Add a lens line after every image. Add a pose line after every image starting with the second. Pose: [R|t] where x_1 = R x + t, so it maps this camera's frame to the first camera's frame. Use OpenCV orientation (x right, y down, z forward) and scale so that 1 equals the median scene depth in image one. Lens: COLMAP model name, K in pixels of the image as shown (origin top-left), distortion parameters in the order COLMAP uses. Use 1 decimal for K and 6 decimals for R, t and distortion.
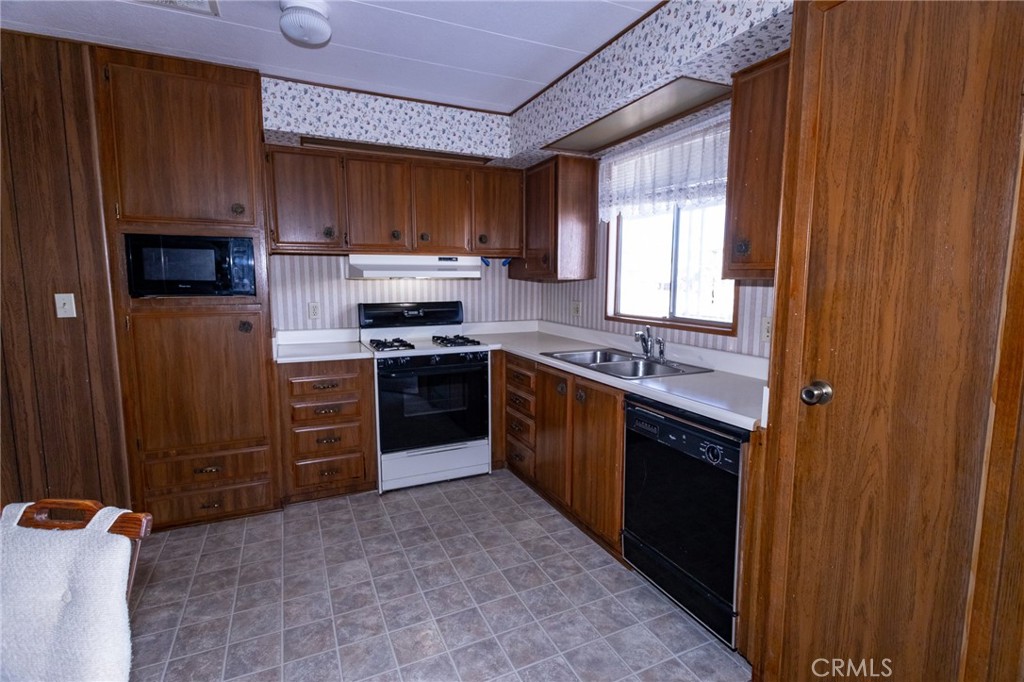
lens RADIAL K [[482.8, 0, 508.3], [0, 482.8, 335.5], [0, 0, 1]] dist [0.002474, 0.001464]
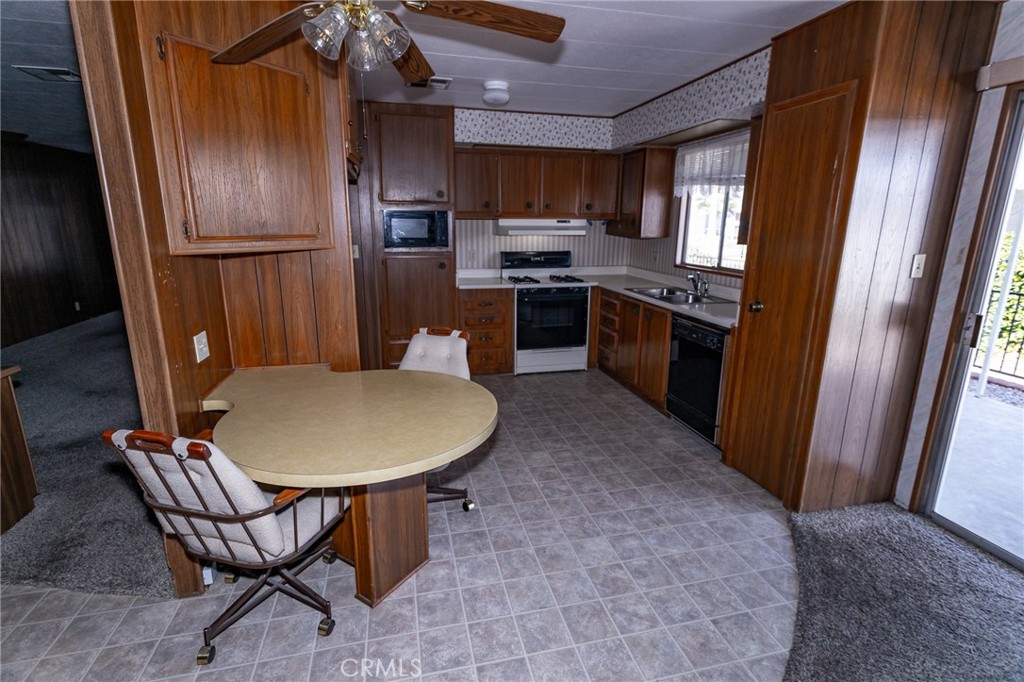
lens RADIAL K [[482.8, 0, 508.3], [0, 482.8, 335.5], [0, 0, 1]] dist [0.002474, 0.001464]
pose [[0.980388, 0.052121, -0.190059, 0.005488], [-0.029387, 0.992275, 0.120531, 0.011037], [0.194873, -0.112582, 0.974346, -0.533461]]
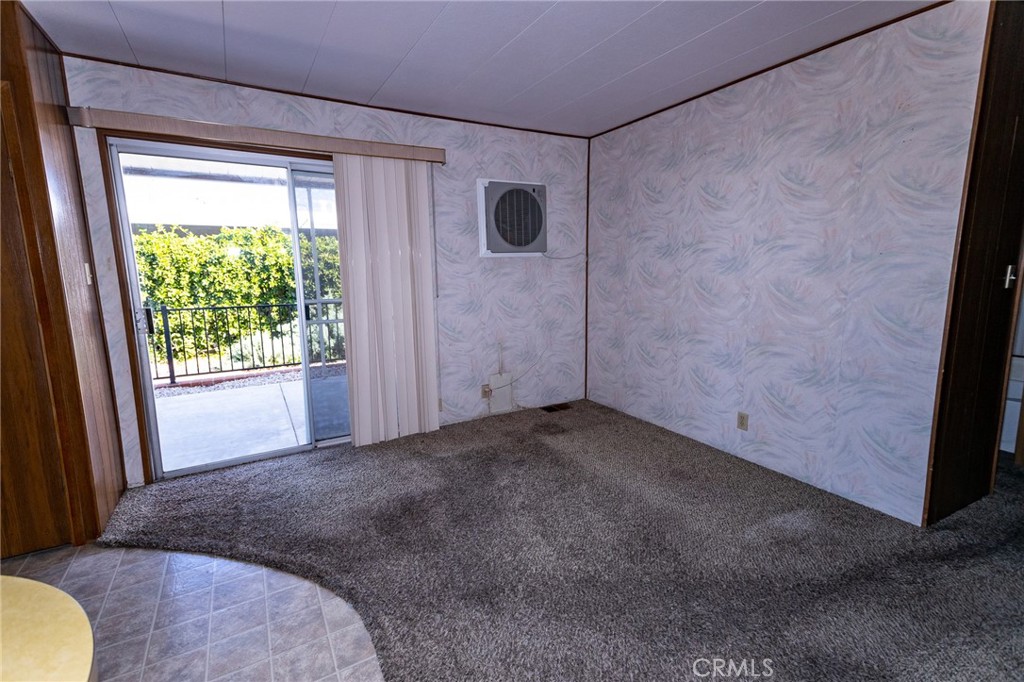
lens RADIAL K [[469.9, 0, 510.7], [0, 469.9, 336.6], [0, 0, 1]] dist [0.055777, 0.000197]
pose [[-0.082902, -0.152872, 0.984763, -0.444892], [0.130102, 0.978047, 0.162783, 0.040777], [-0.988029, 0.141614, -0.061193, -0.308604]]
